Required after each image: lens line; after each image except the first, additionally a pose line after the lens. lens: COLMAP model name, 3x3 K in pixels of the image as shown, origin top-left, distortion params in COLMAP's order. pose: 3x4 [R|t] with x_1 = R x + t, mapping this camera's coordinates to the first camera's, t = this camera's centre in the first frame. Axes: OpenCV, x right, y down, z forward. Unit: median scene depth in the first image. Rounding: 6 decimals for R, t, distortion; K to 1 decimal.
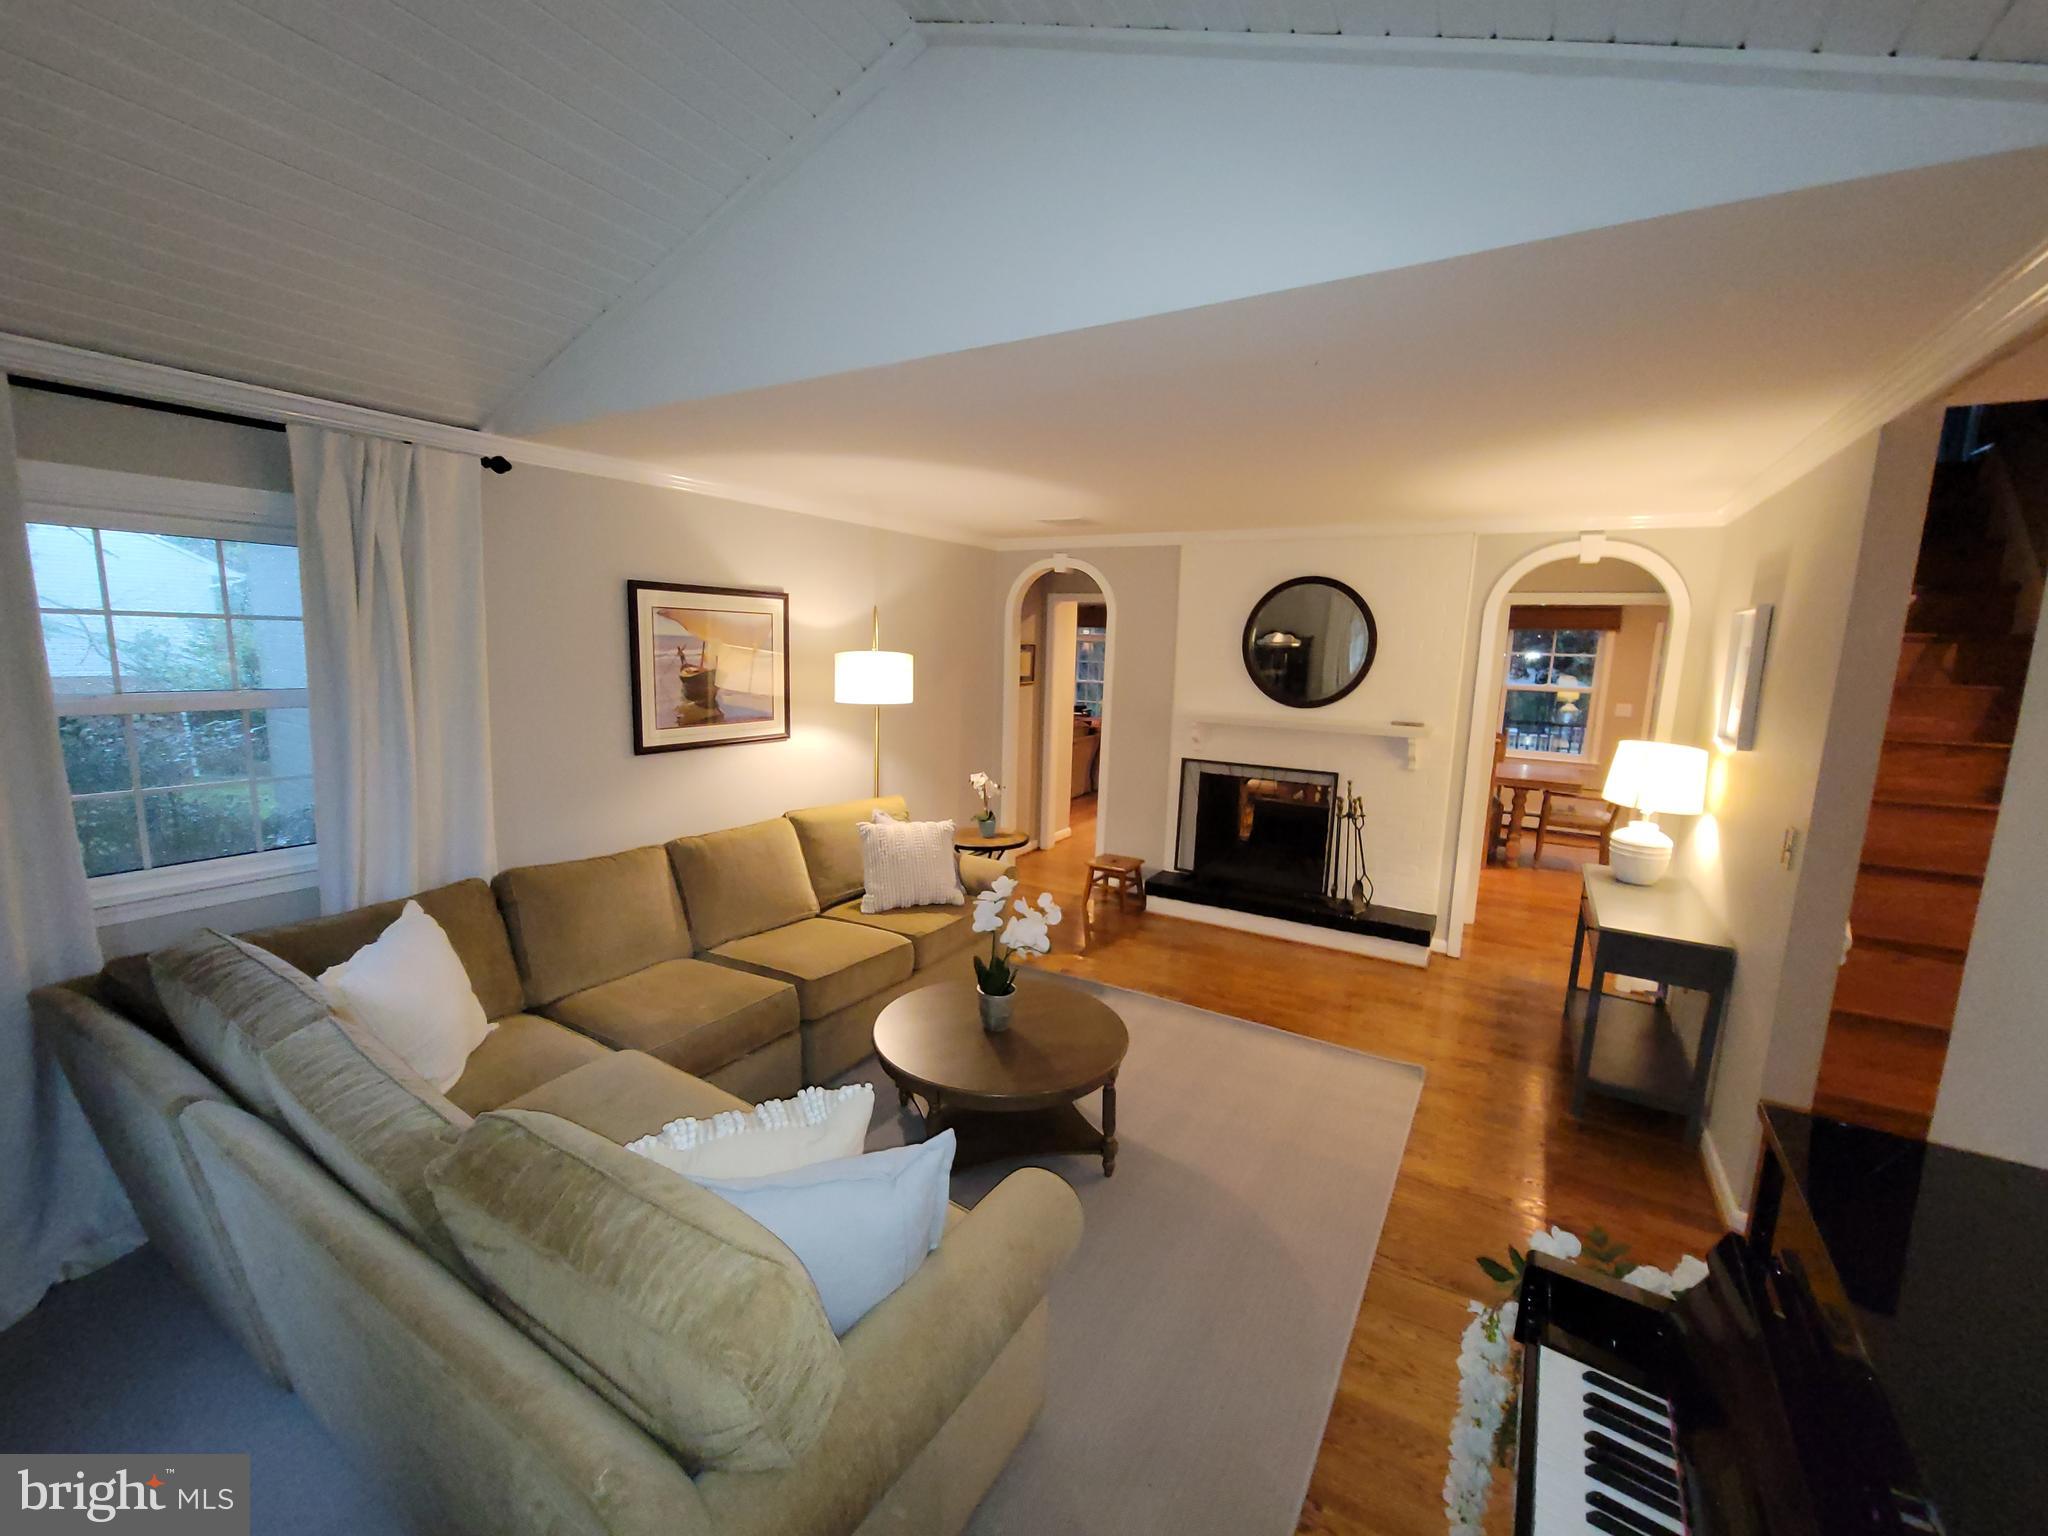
lens RADIAL K [[837.3, 0, 1021.4], [0, 837.3, 774.1], [0, 0, 1]] dist [-0.006178, 0.000703]
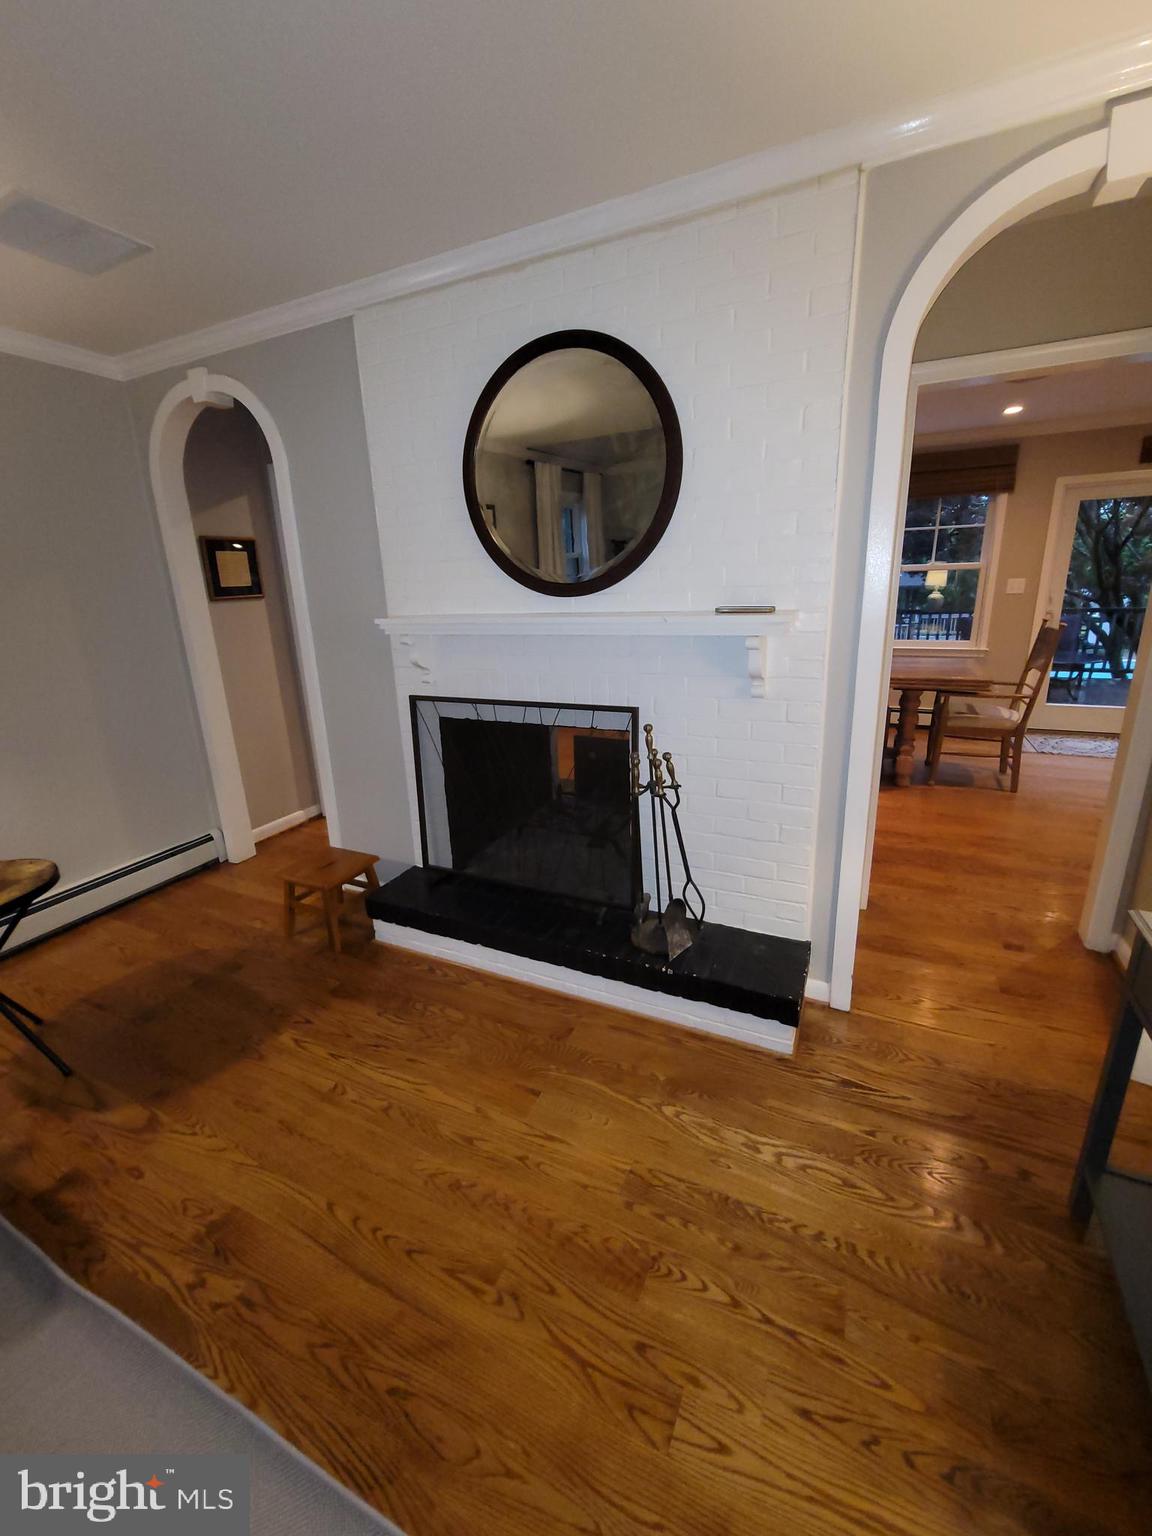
lens RADIAL K [[628.0, 0, 570.3], [0, 628.0, 760.8], [0, 0, 1]] dist [-0.006178, 0.000703]
pose [[0.993229, -0.088107, 0.075720, 0.333623], [0.077895, 0.988632, 0.128607, -0.027461], [-0.086190, -0.121838, 0.988801, 0.646186]]
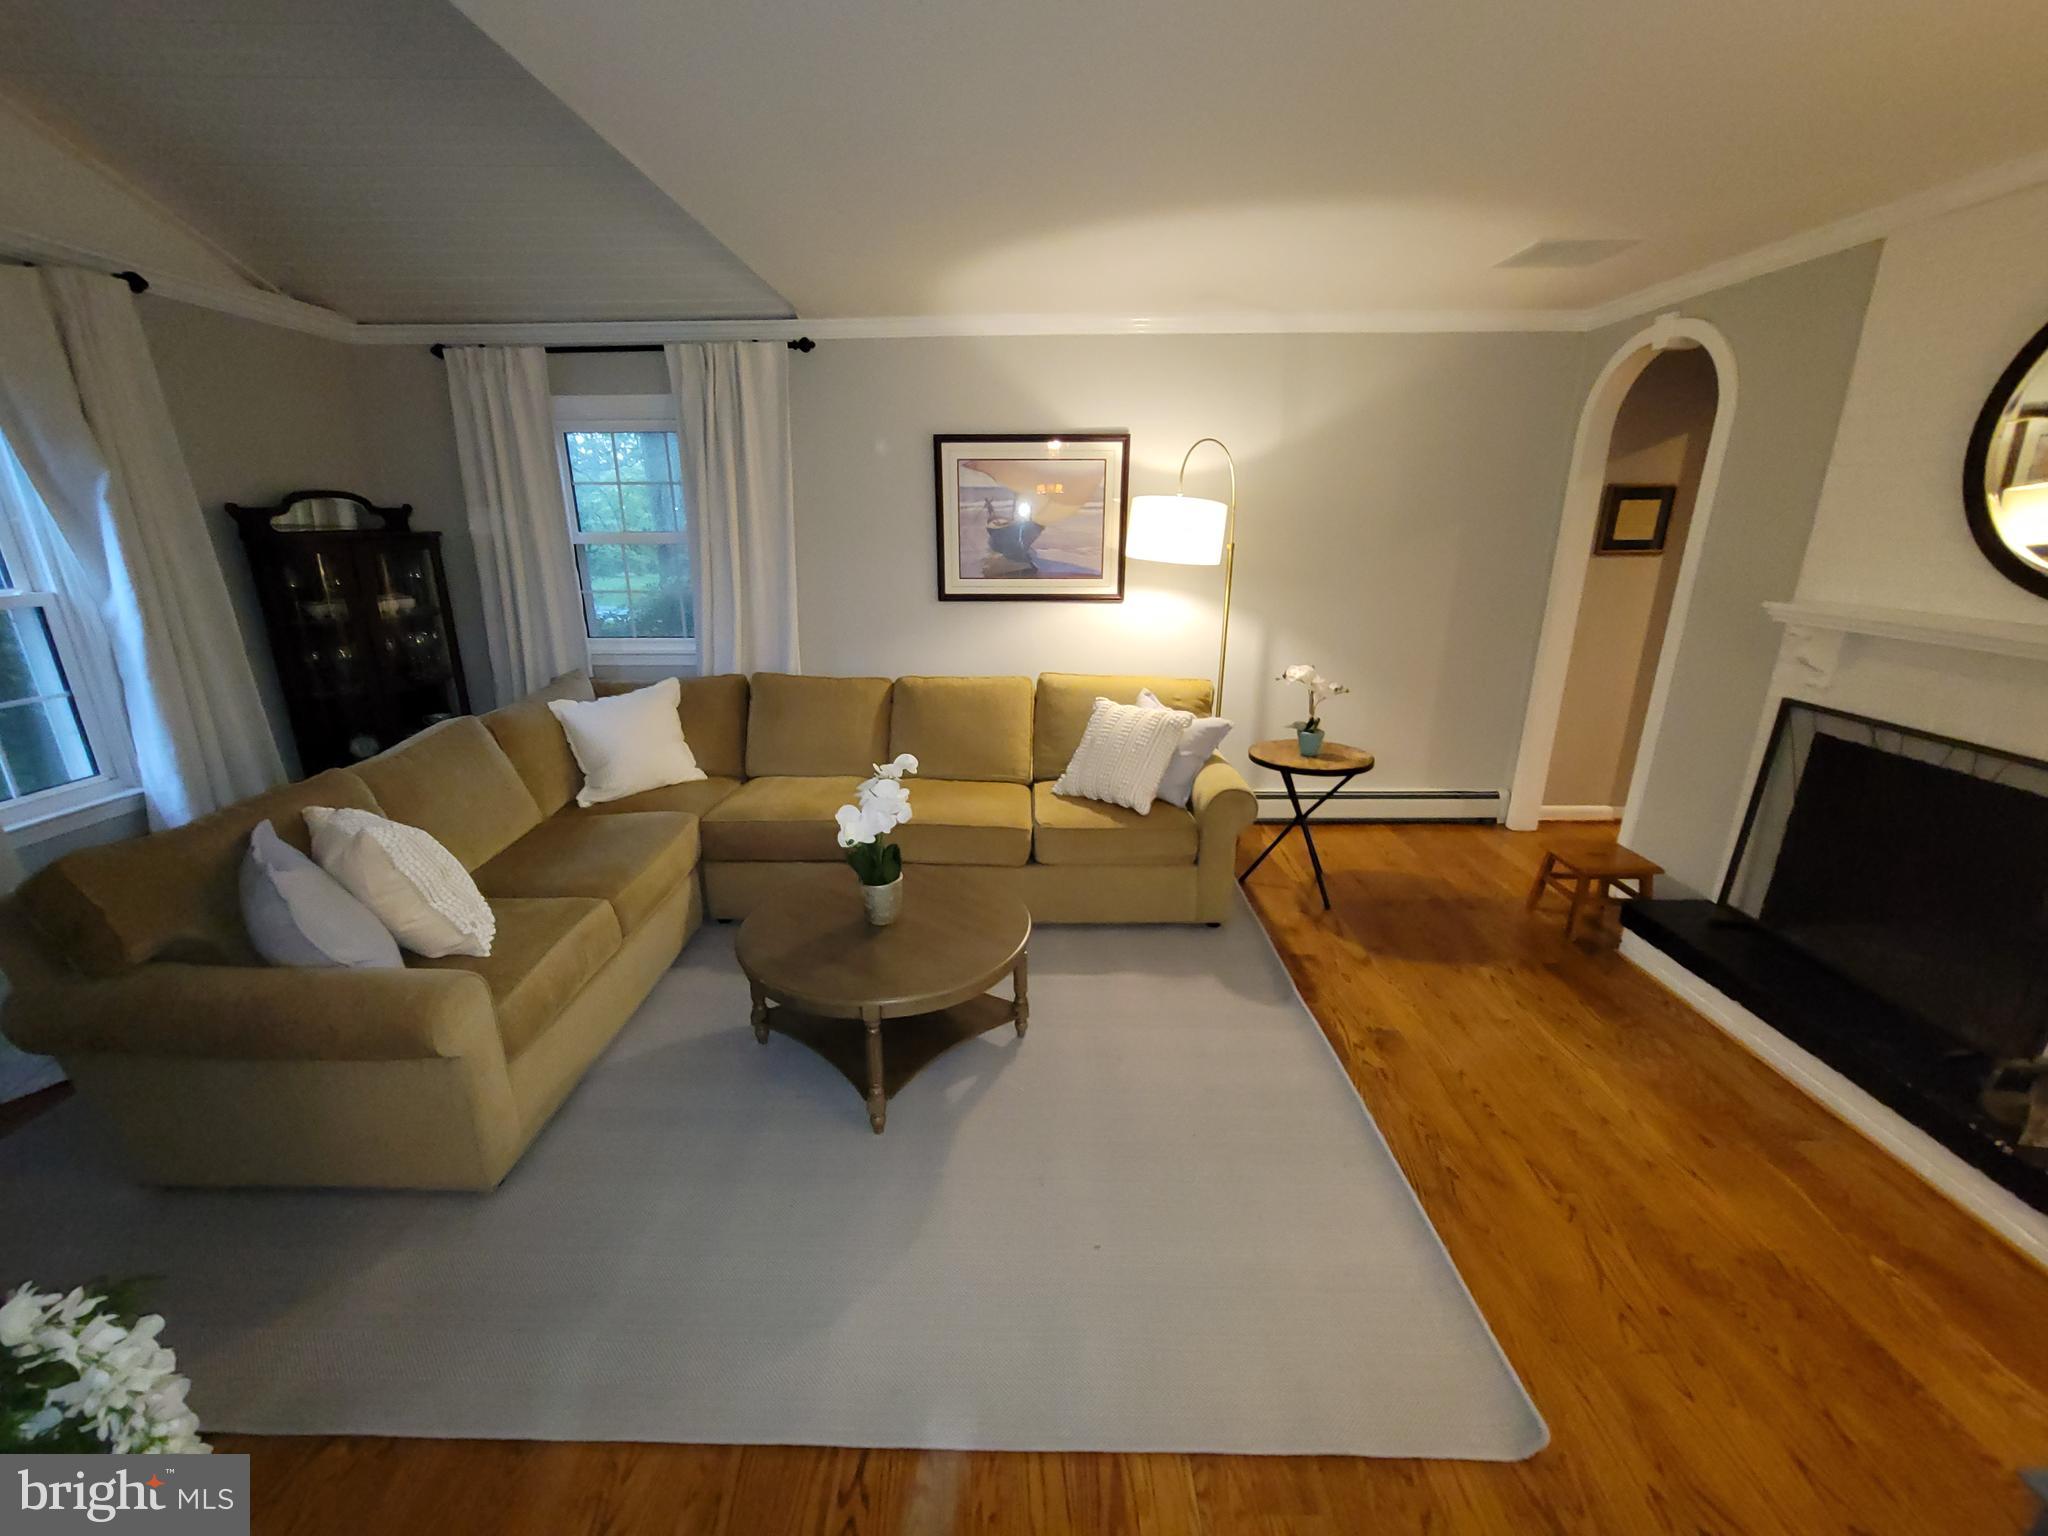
lens RADIAL K [[837.3, 0, 1017.1], [0, 837.3, 774.4], [0, 0, 1]] dist [-0.006178, 0.000703]
pose [[0.512318, 0.228624, -0.827805, 0.470685], [-0.116642, 0.973506, 0.196675, -0.024182], [0.850838, -0.004204, 0.525412, 0.422104]]
